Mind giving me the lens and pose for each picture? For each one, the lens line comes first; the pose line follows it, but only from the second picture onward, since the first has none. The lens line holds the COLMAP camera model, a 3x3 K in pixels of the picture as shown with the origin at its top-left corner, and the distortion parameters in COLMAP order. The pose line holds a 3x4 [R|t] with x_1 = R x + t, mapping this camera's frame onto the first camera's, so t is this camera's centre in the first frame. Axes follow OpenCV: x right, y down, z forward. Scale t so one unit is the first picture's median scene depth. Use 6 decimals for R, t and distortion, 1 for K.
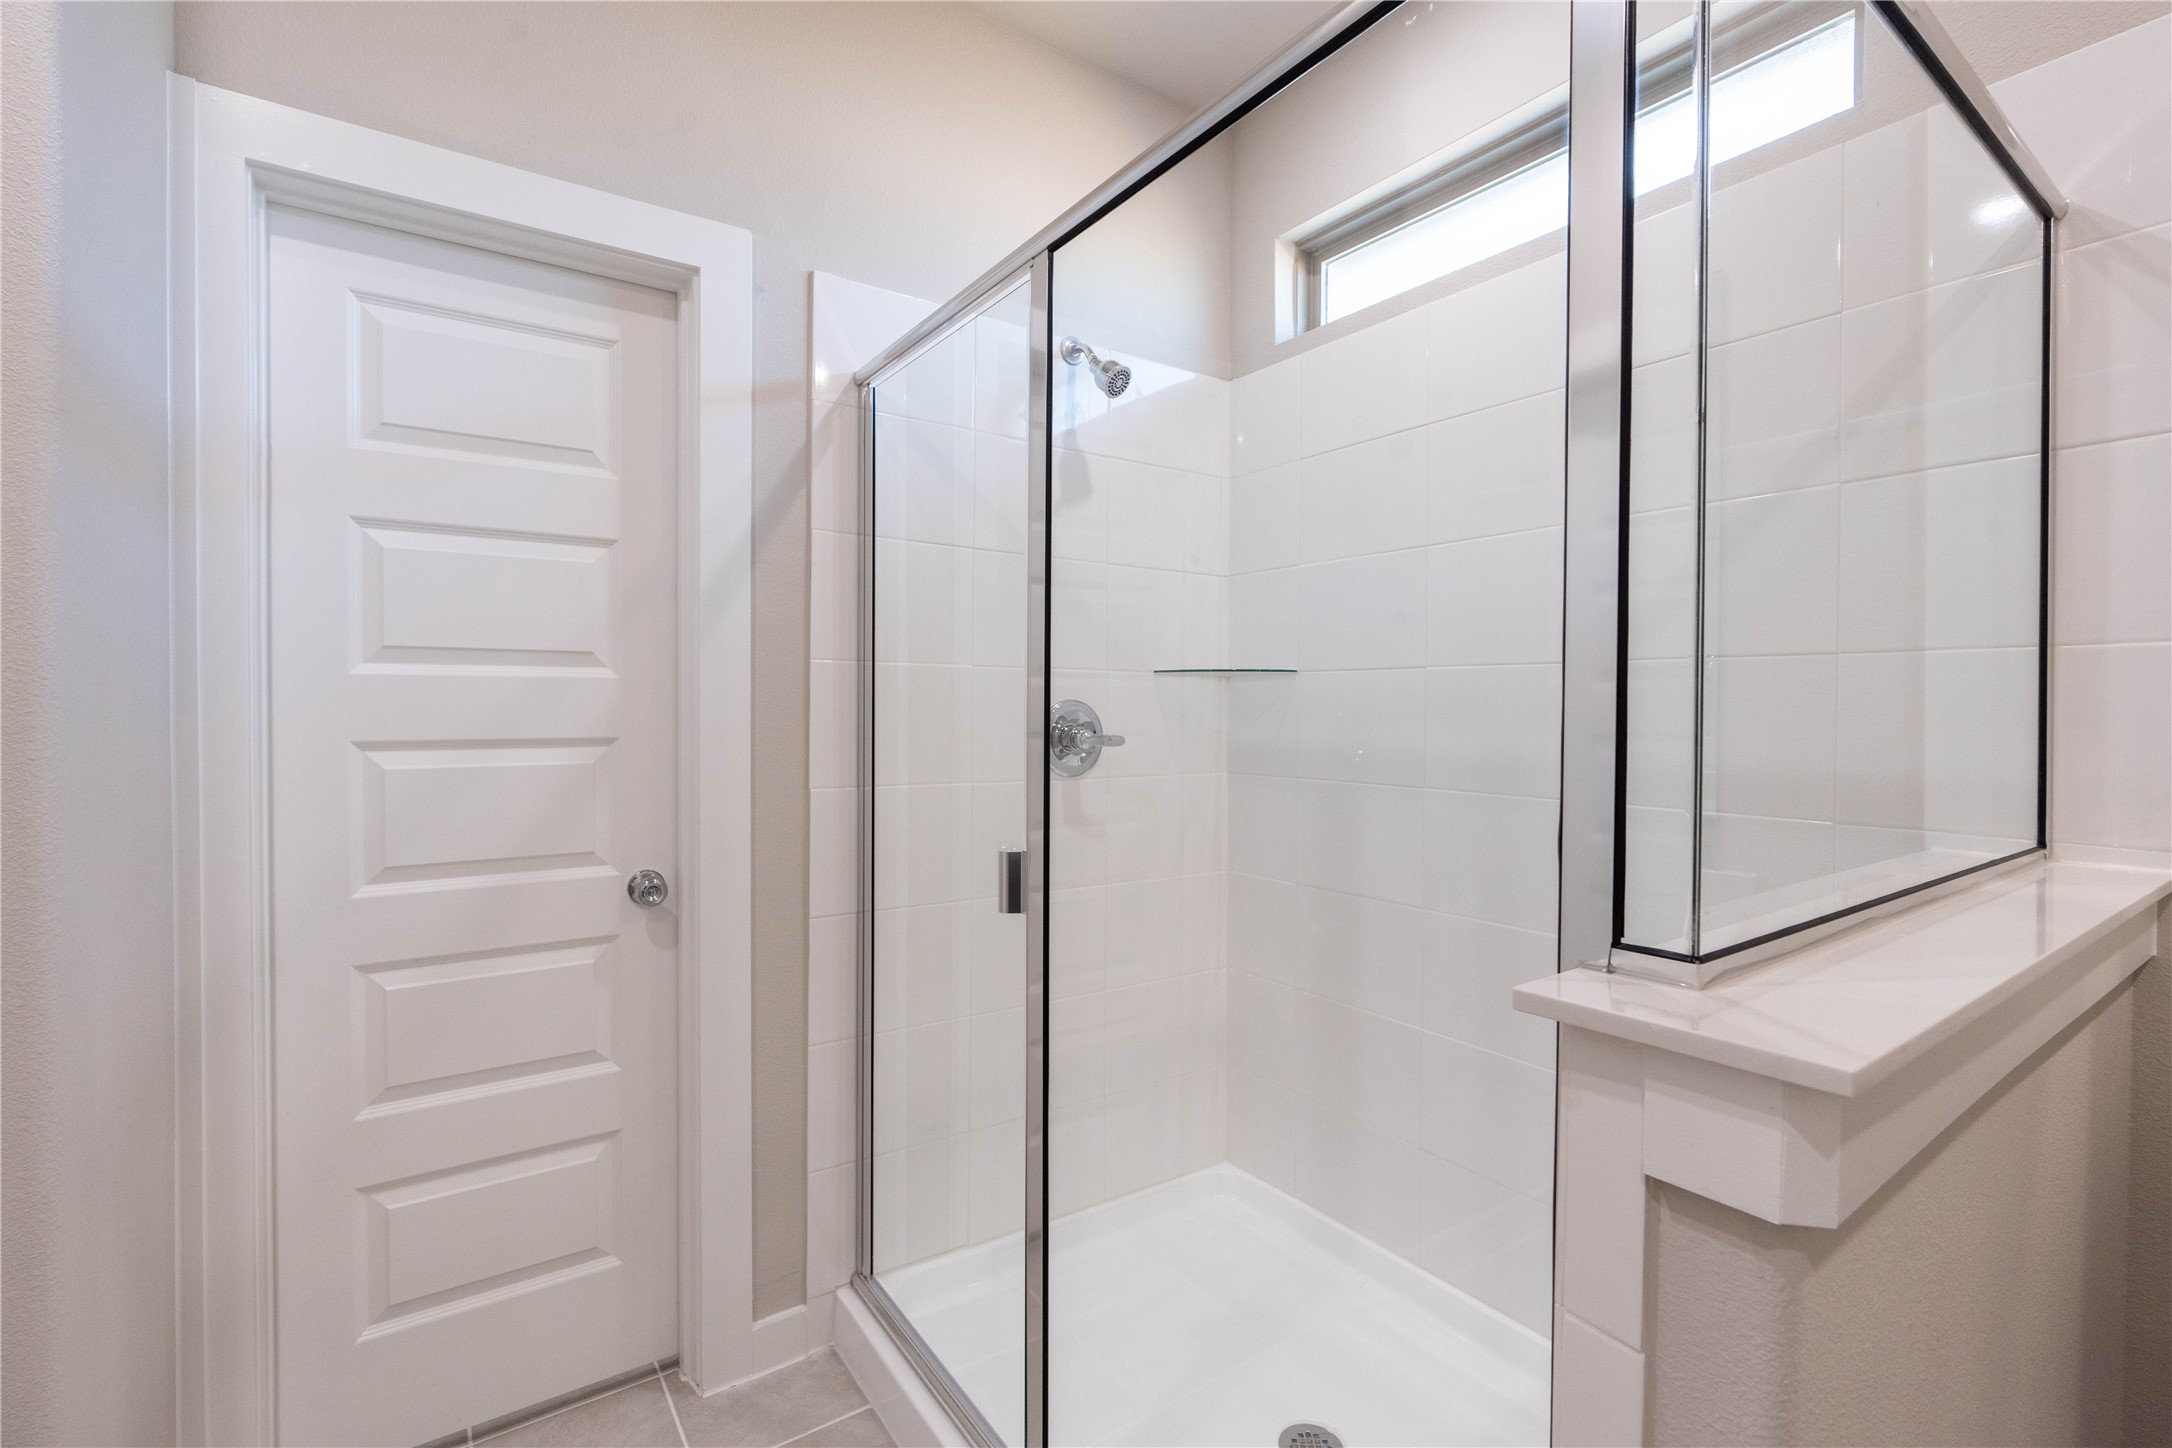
lens RADIAL K [[973.8, 0, 1093.3], [0, 973.8, 718.1], [0, 0, 1]] dist [-0.005116, 0.002243]
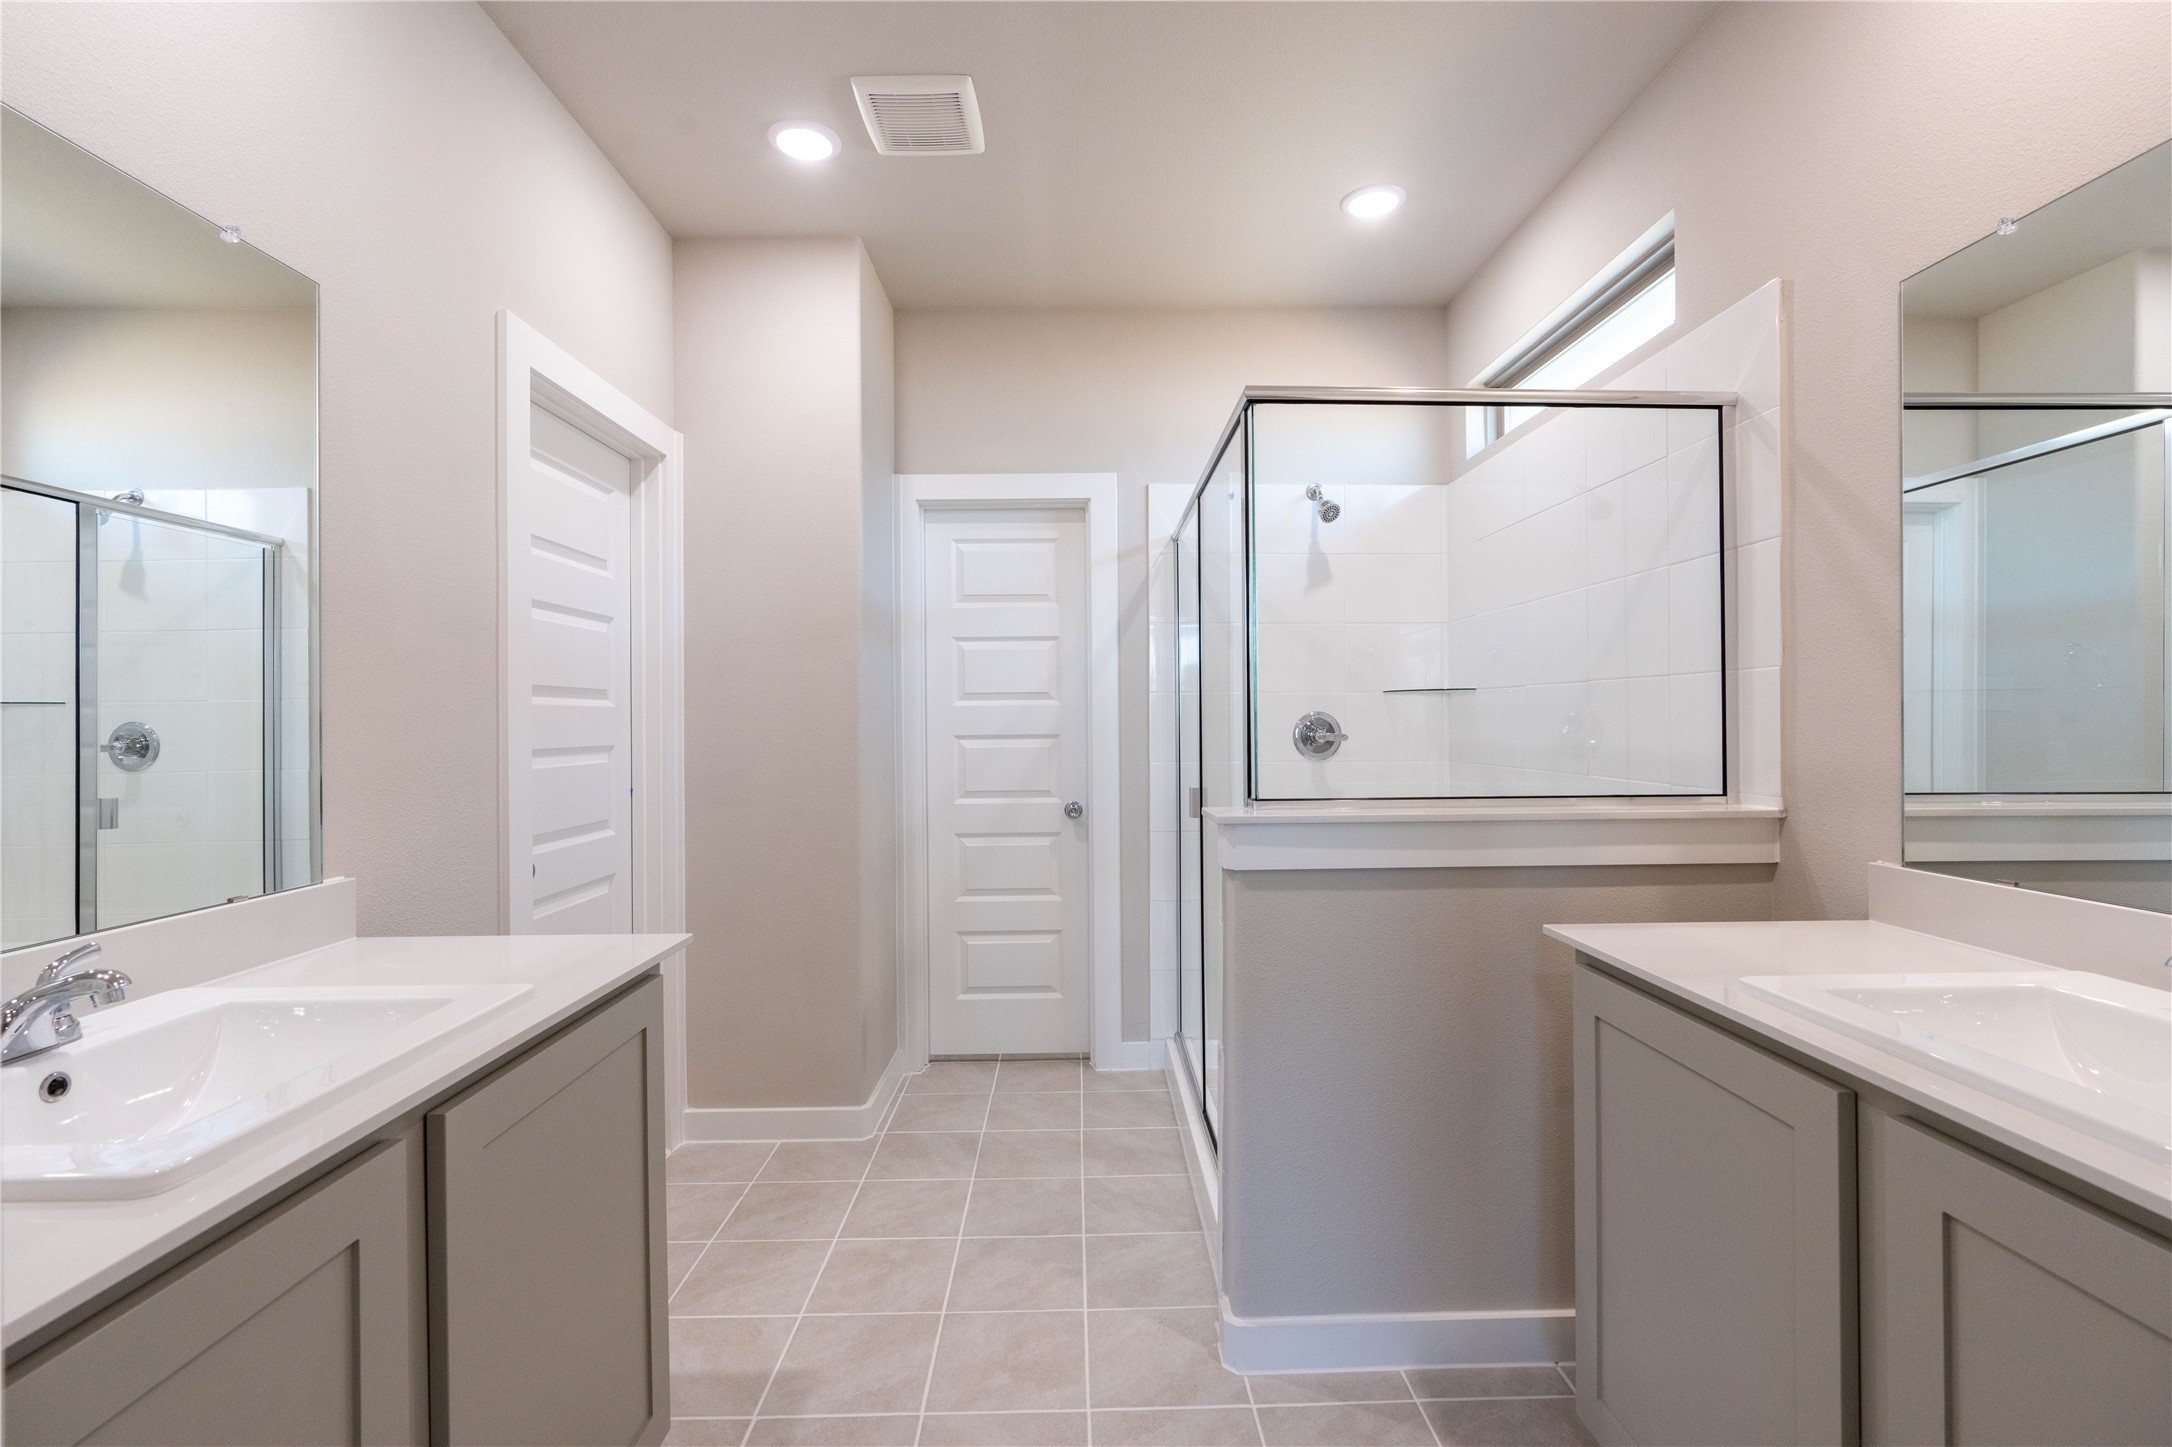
lens RADIAL K [[973.8, 0, 1092.2], [0, 973.8, 717.8], [0, 0, 1]] dist [-0.005116, 0.002243]
pose [[0.834605, -0.010627, -0.550746, 0.688411], [0.005836, 0.999928, -0.010450, 0.007469], [0.550817, 0.005508, 0.834608, -0.655351]]
